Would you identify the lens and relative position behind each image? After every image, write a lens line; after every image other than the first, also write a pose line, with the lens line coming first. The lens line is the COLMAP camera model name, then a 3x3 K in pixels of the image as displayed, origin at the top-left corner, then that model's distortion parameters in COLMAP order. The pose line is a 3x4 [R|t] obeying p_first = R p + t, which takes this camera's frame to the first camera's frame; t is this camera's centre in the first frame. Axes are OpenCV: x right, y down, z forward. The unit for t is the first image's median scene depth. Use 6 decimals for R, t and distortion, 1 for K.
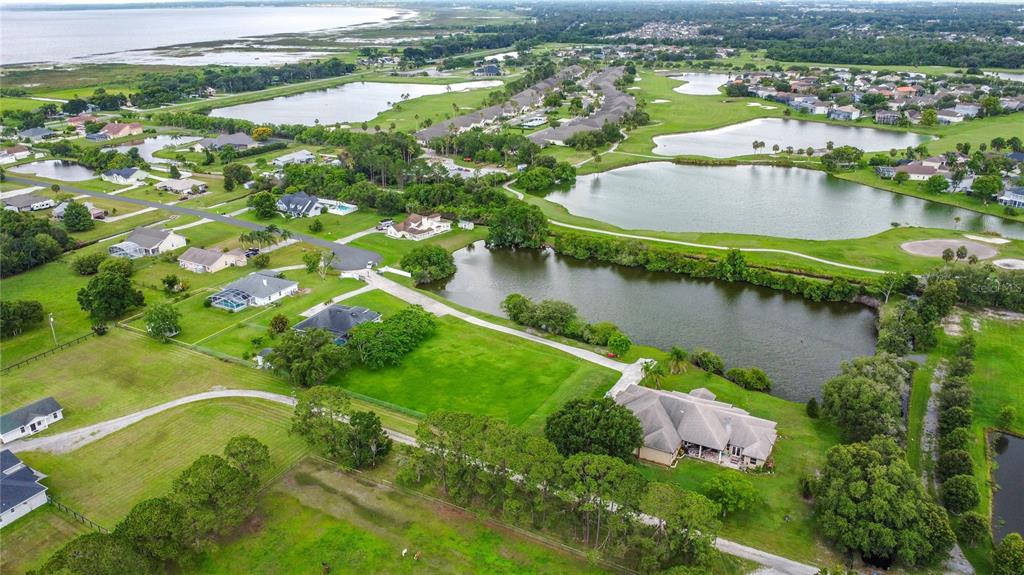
lens RADIAL K [[755.6, 0, 512.0], [0, 755.6, 287.5], [0, 0, 1]] dist [-0.031698, -0.007113]
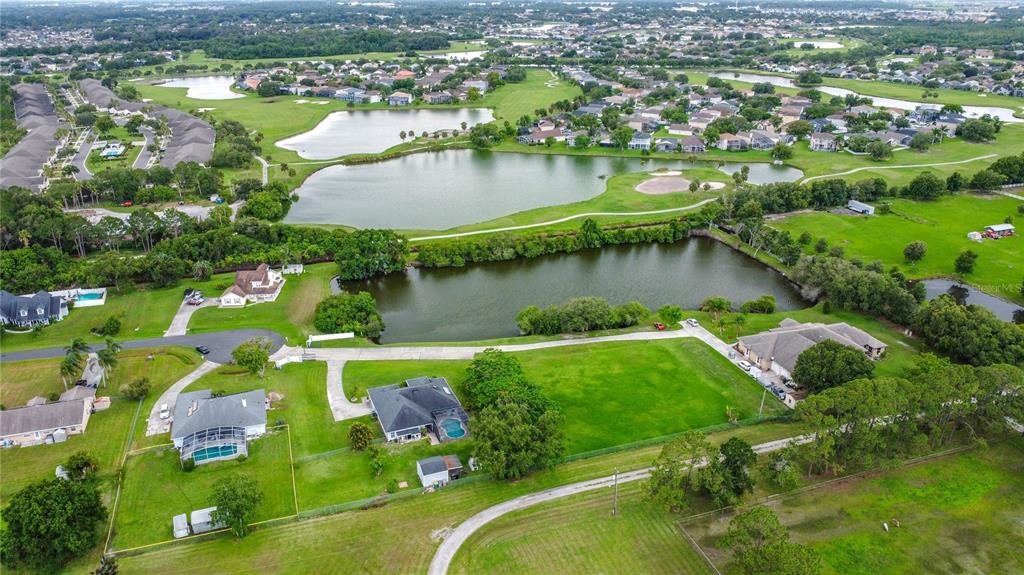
lens RADIAL K [[755.6, 0, 512.0], [0, 755.6, 287.5], [0, 0, 1]] dist [-0.031698, -0.007113]
pose [[0.665336, -0.272559, 0.695011, -0.492813], [0.271601, 0.955547, 0.114729, -0.096164], [-0.695386, 0.112432, 0.709787, 0.265680]]
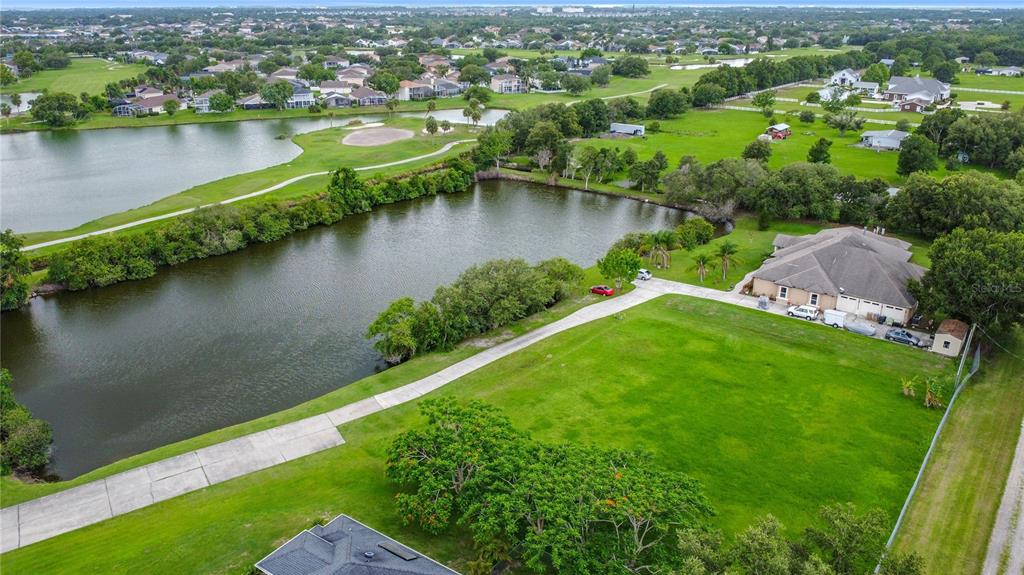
lens RADIAL K [[769.2, 0, 512.0], [0, 769.2, 287.5], [0, 0, 1]] dist [-0.036593, -0.001397]
pose [[0.140705, -0.335443, 0.931493, -0.301359], [0.367767, 0.891242, 0.265396, -0.069728], [-0.919211, 0.305230, 0.248767, 0.625004]]
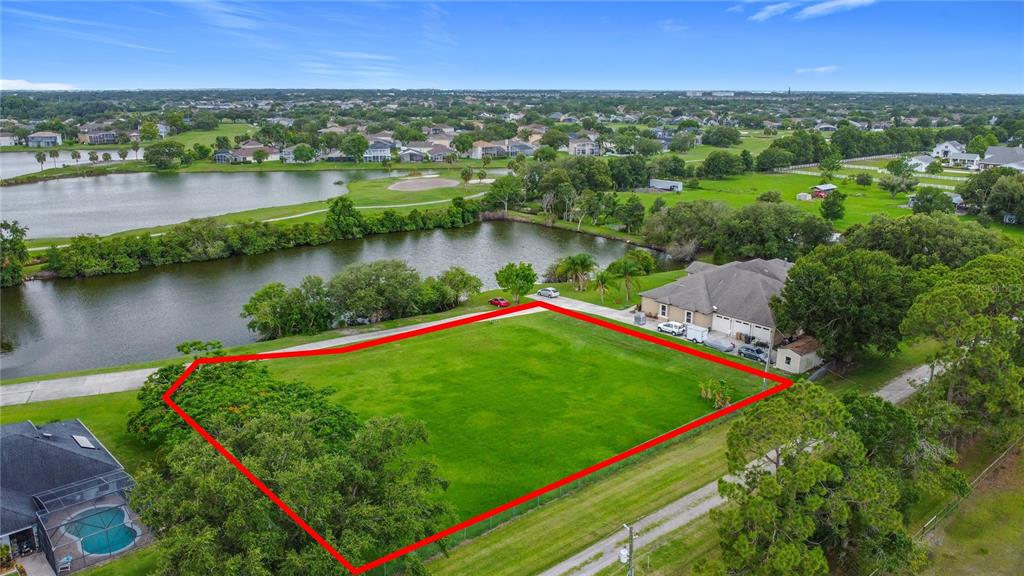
lens RADIAL K [[769.2, 0, 512.0], [0, 769.2, 288.0], [0, 0, 1]] dist [-0.036593, -0.001397]
pose [[0.336904, -0.225415, 0.914157, -0.299299], [0.344912, 0.932973, 0.102941, 0.010398], [-0.876089, 0.280623, 0.392071, 0.505825]]
